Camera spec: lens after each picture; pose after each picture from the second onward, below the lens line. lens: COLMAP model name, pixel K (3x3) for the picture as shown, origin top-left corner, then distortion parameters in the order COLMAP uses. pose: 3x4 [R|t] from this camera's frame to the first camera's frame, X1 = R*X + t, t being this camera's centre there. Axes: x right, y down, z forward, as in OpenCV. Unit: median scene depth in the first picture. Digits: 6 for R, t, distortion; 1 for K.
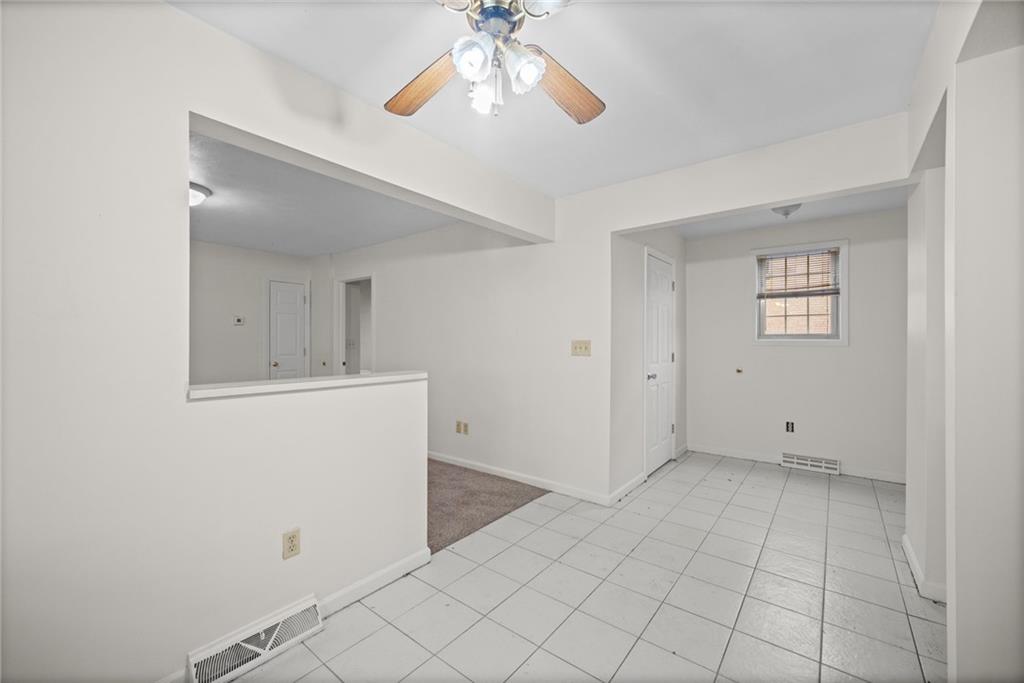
lens RADIAL K [[412.1, 0, 507.7], [0, 412.1, 340.0], [0, 0, 1]] dist [-0.000780, -0.000178]
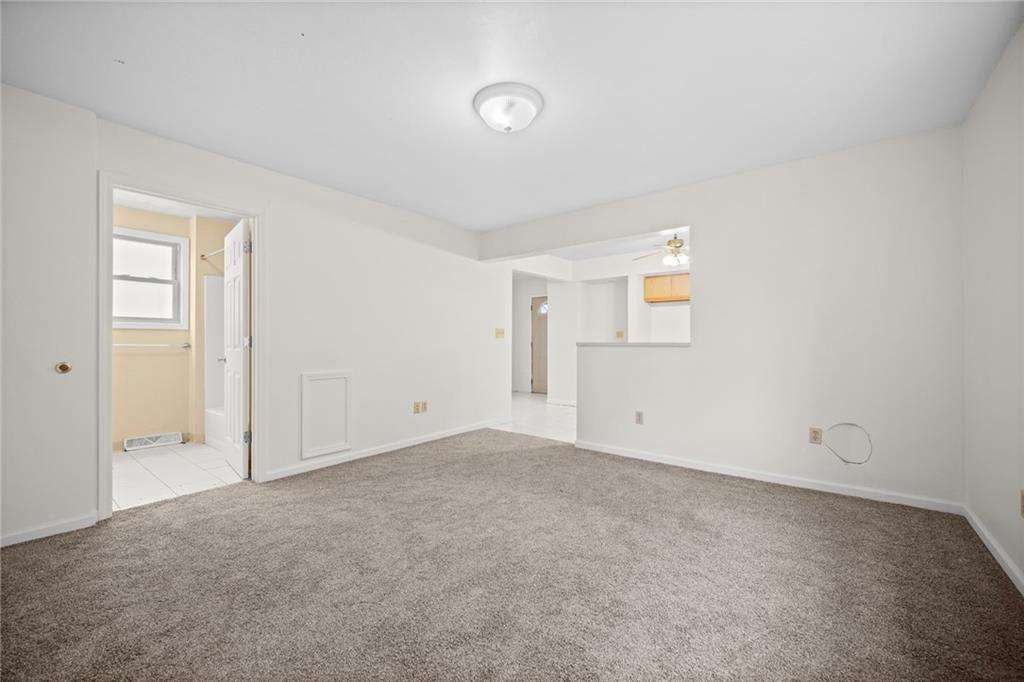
lens RADIAL K [[412.1, 0, 507.7], [0, 412.1, 339.5], [0, 0, 1]] dist [-0.000780, -0.000178]
pose [[0.003952, 0.006871, 0.999969, -1.162103], [0.001815, 0.999975, -0.006878, 0.044551], [-0.999991, 0.001842, 0.003939, 0.757944]]
